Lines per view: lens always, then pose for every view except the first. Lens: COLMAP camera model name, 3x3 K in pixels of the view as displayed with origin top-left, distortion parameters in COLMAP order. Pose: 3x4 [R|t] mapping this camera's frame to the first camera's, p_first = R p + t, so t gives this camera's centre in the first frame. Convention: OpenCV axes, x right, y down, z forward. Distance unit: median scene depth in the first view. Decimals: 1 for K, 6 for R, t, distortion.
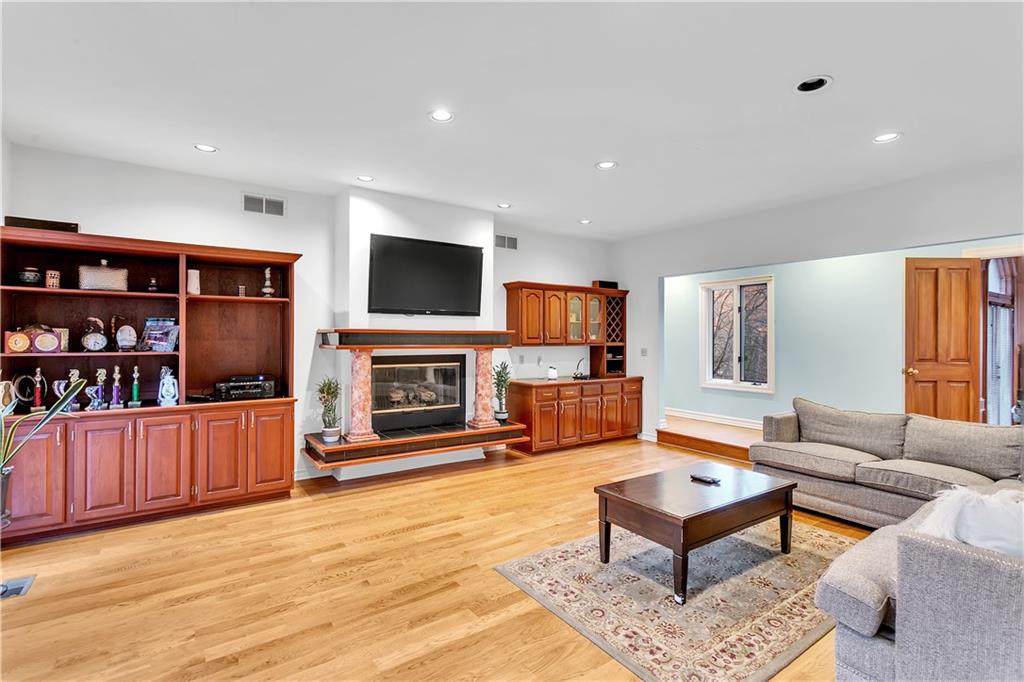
lens RADIAL K [[480.7, 0, 509.0], [0, 480.7, 337.5], [0, 0, 1]] dist [0.000846, 0.000769]
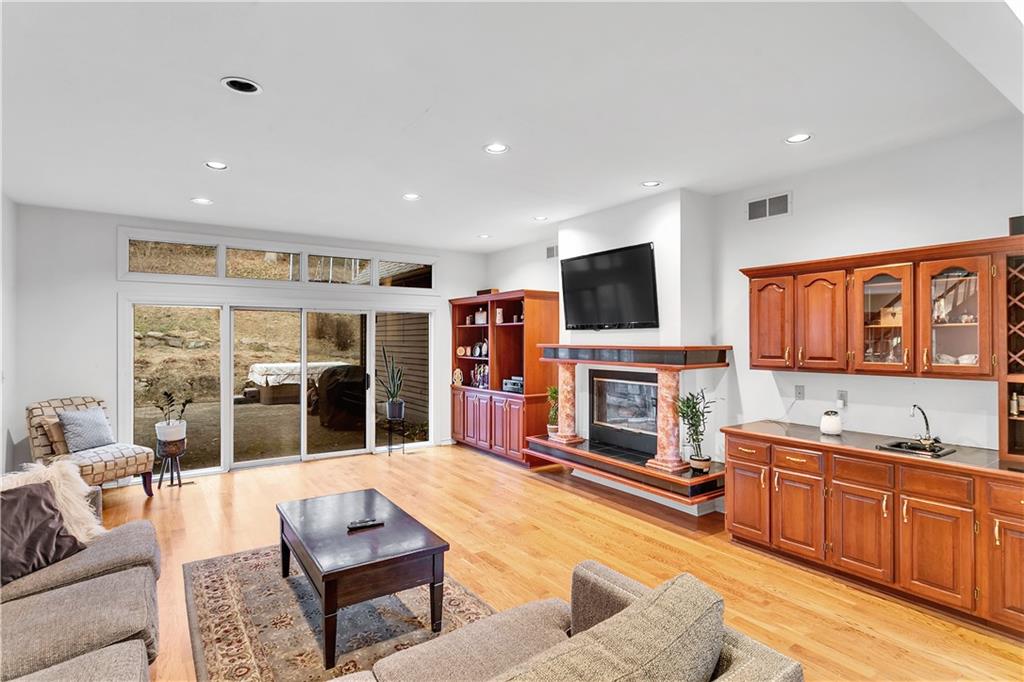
lens RADIAL K [[521.6, 0, 510.7], [0, 521.6, 338.8], [0, 0, 1]] dist [-0.007867, -0.000213]
pose [[-0.013527, -0.003187, -0.999903, 0.978162], [0.001537, 0.999994, -0.003208, -0.028412], [0.999907, -0.001581, -0.013522, 0.930112]]
